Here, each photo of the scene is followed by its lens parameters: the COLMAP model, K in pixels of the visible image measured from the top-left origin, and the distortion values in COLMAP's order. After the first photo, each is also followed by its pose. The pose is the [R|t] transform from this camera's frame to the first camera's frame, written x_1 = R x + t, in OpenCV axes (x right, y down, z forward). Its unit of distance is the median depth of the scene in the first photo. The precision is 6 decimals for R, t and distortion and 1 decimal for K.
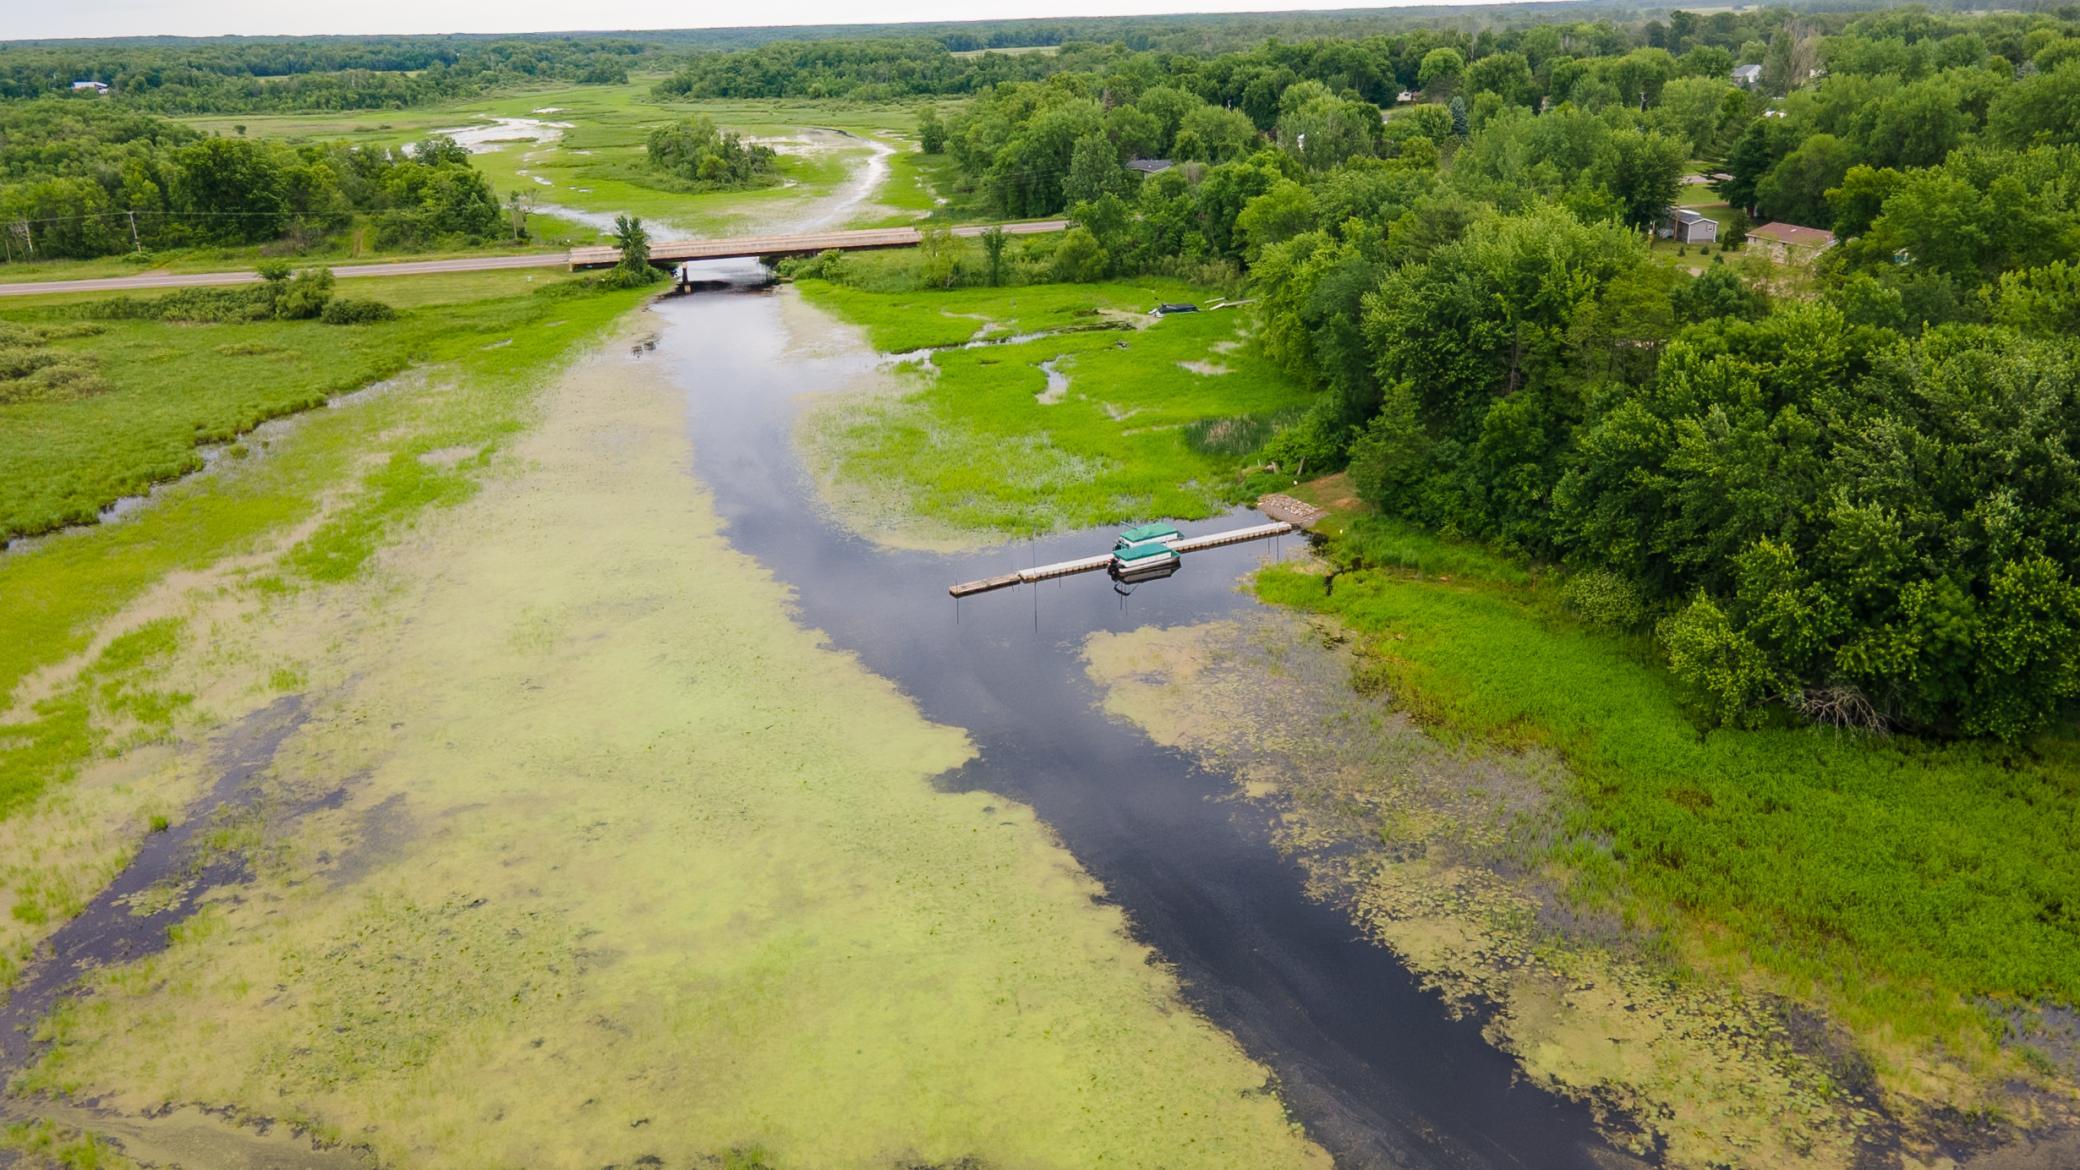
lens RADIAL K [[1475.9, 0, 1040.0], [0, 1475.9, 585.0], [0, 0, 1]] dist [-0.000049, -0.003425]
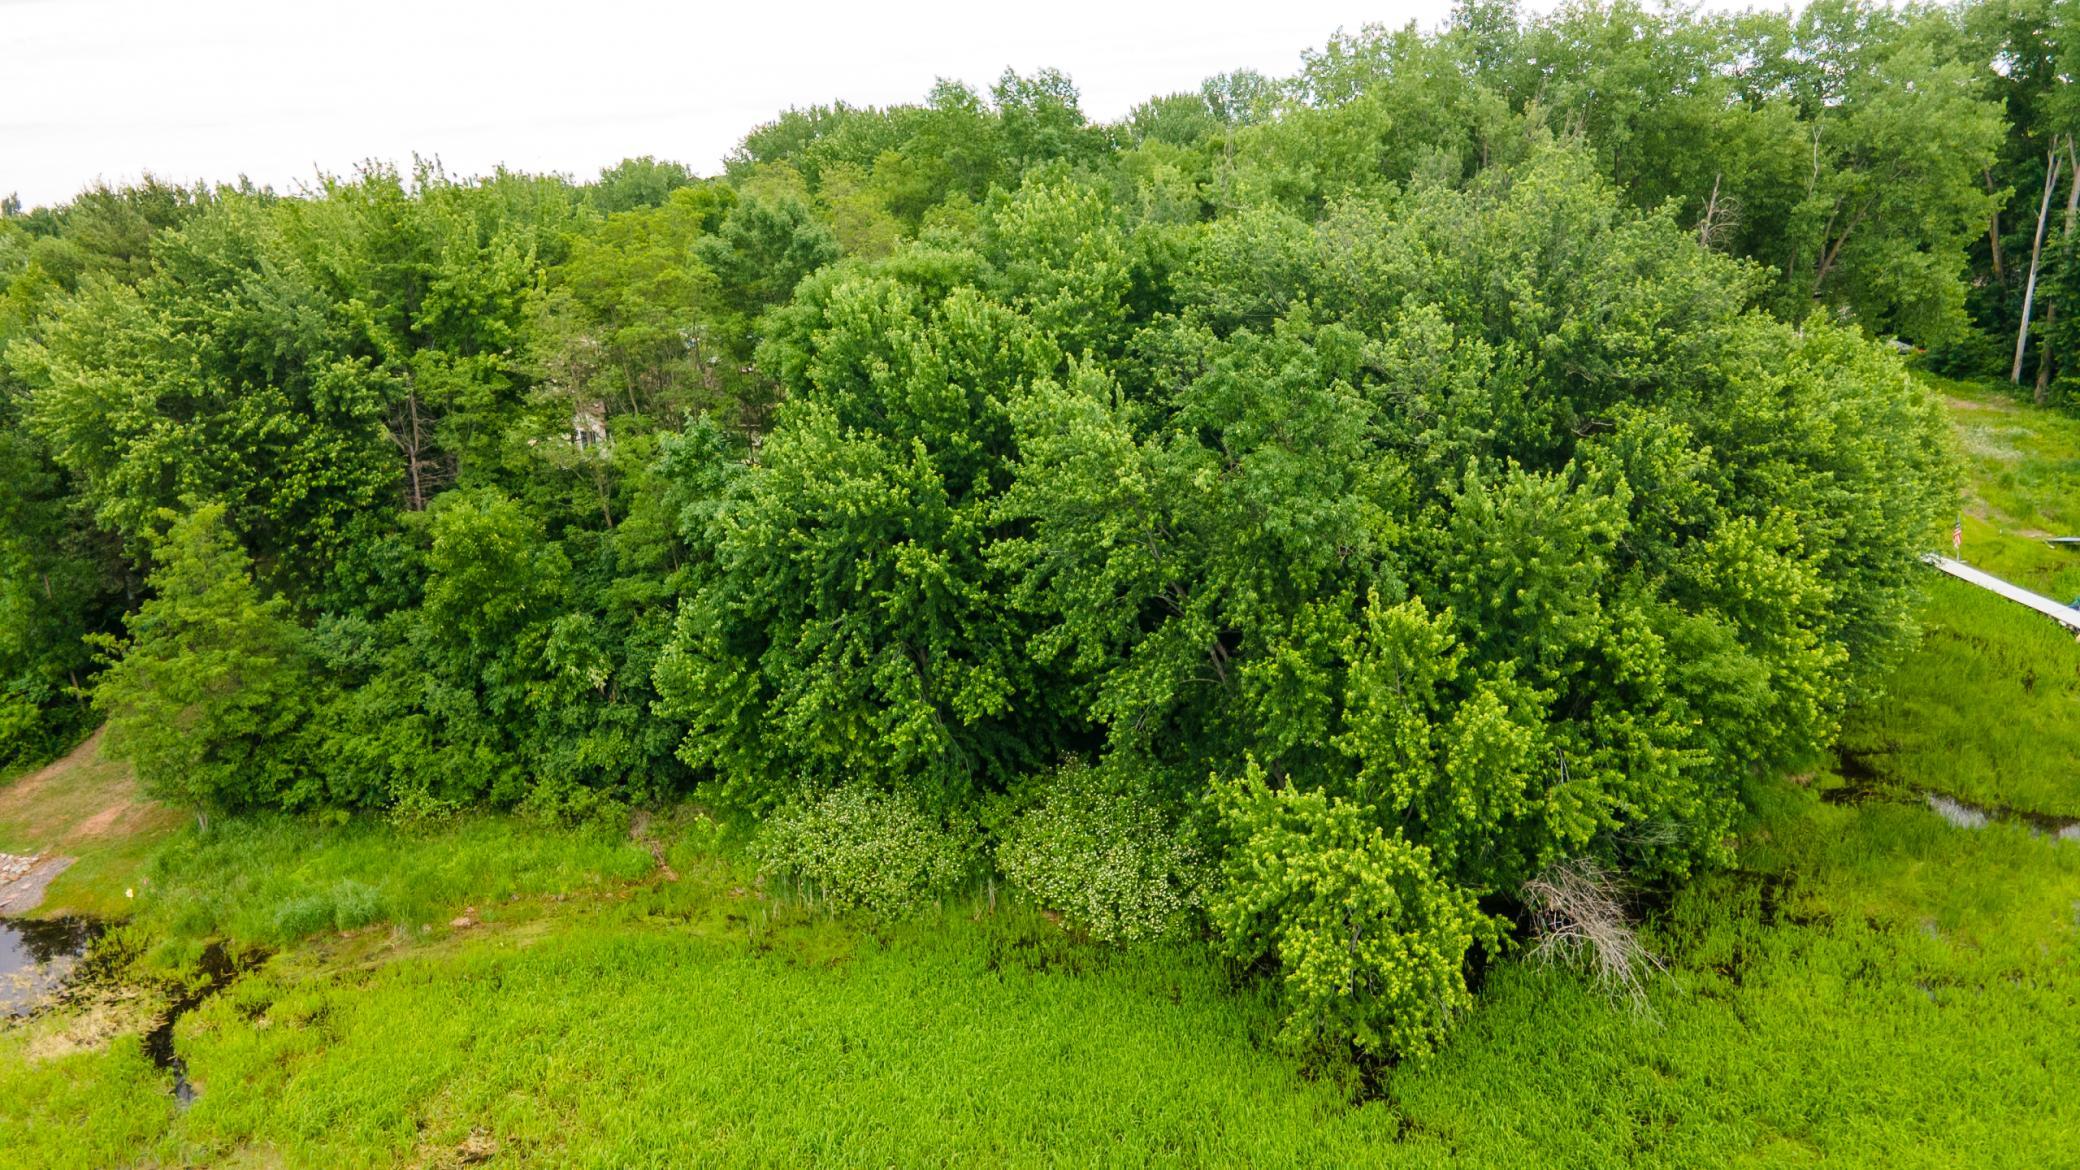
lens RADIAL K [[1488.4, 0, 1012.0], [0, 1488.4, 589.9], [0, 0, 1]] dist [0.005749, 0.087338]
pose [[0.656789, -0.205489, 0.725536, 0.081389], [0.295959, 0.955197, 0.002618, -0.046667], [-0.693567, 0.213010, 0.688179, 0.543132]]
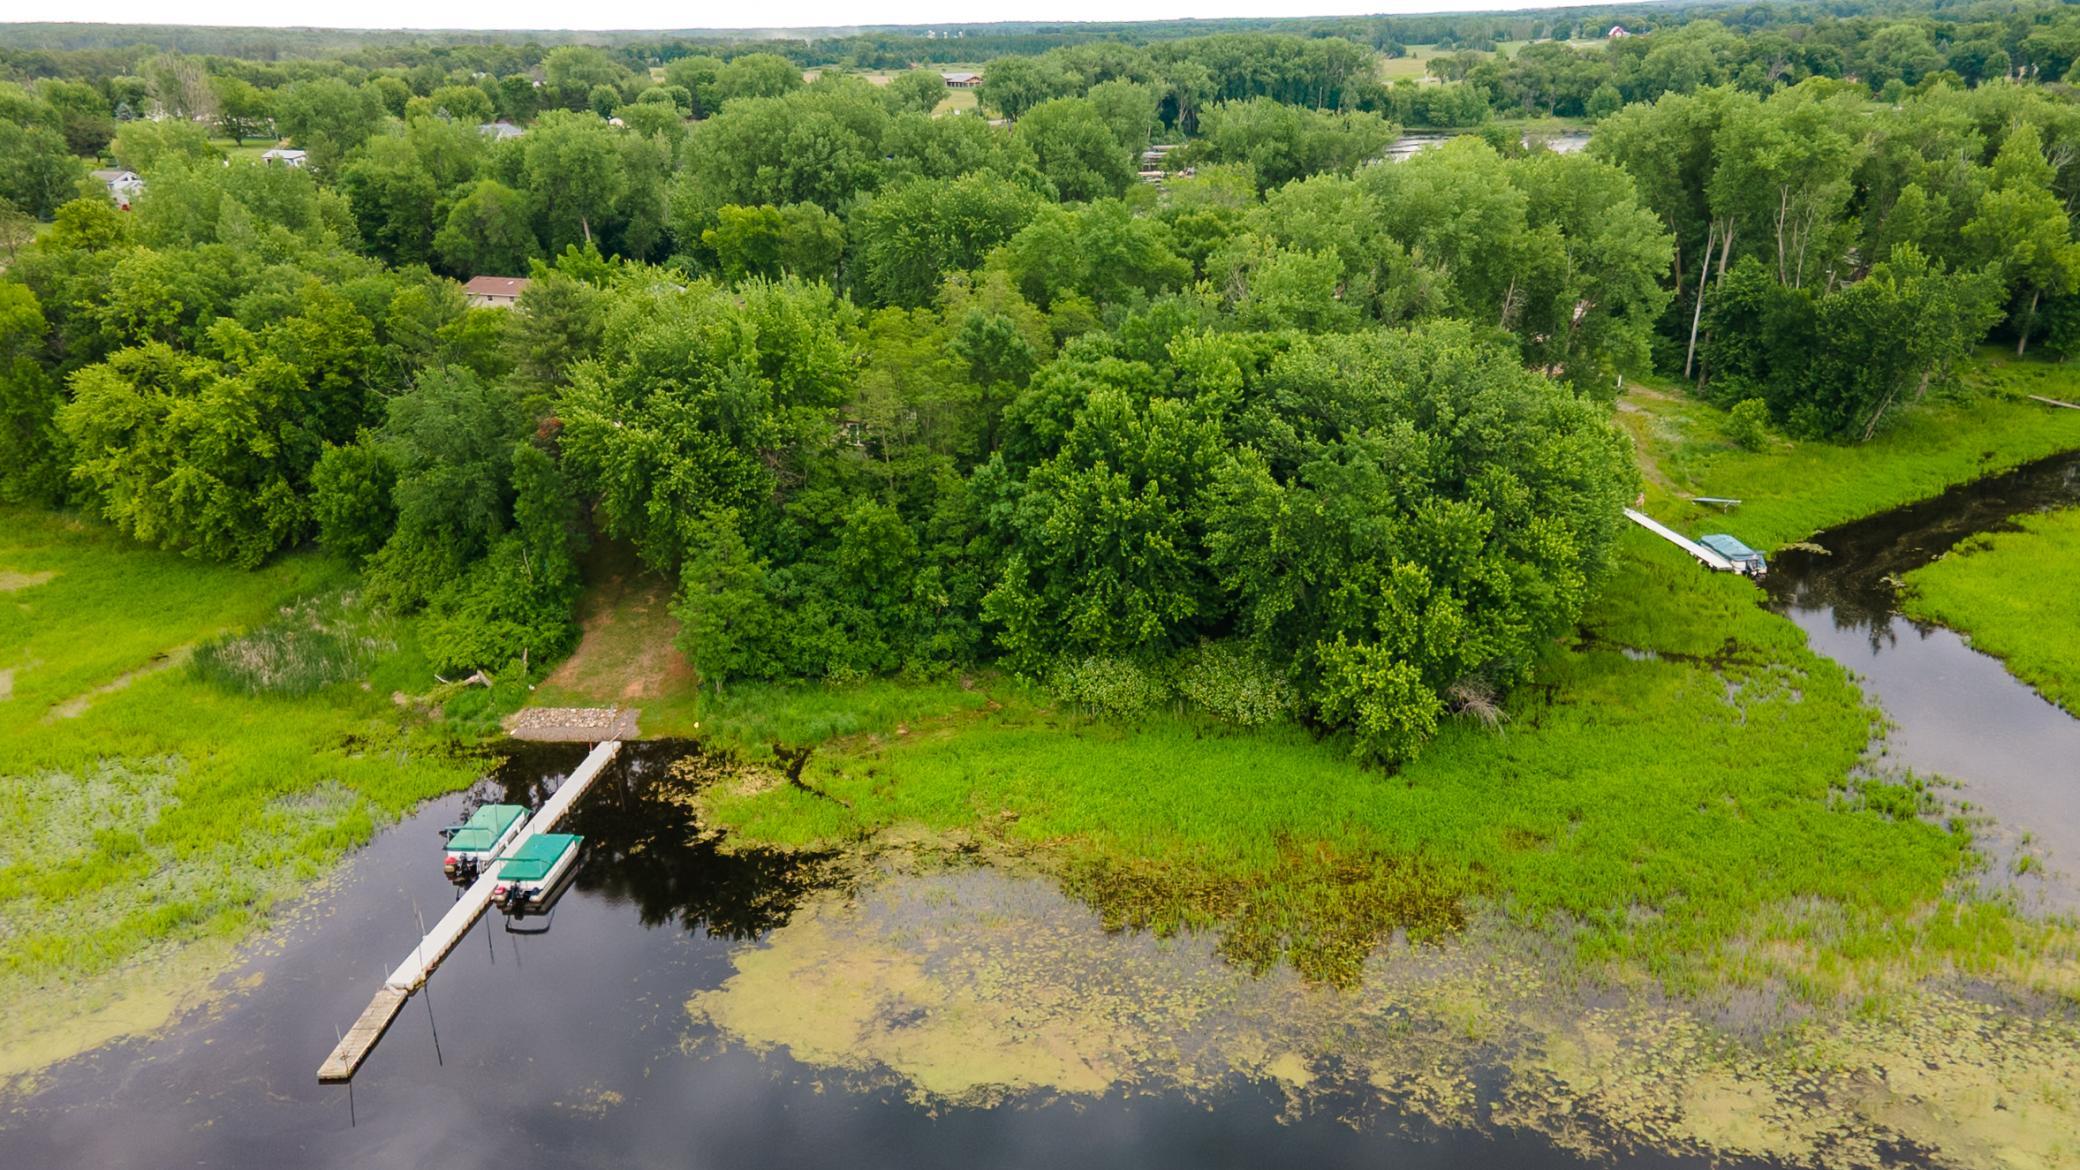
lens RADIAL K [[1531.7, 0, 1040.0], [0, 1531.7, 585.0], [0, 0, 1]] dist [0.131964, 0.000465]
pose [[0.517393, -0.260492, 0.815137, -0.325153], [0.297387, 0.947907, 0.114160, -0.143468], [-0.802412, 0.183346, 0.567908, 0.427038]]
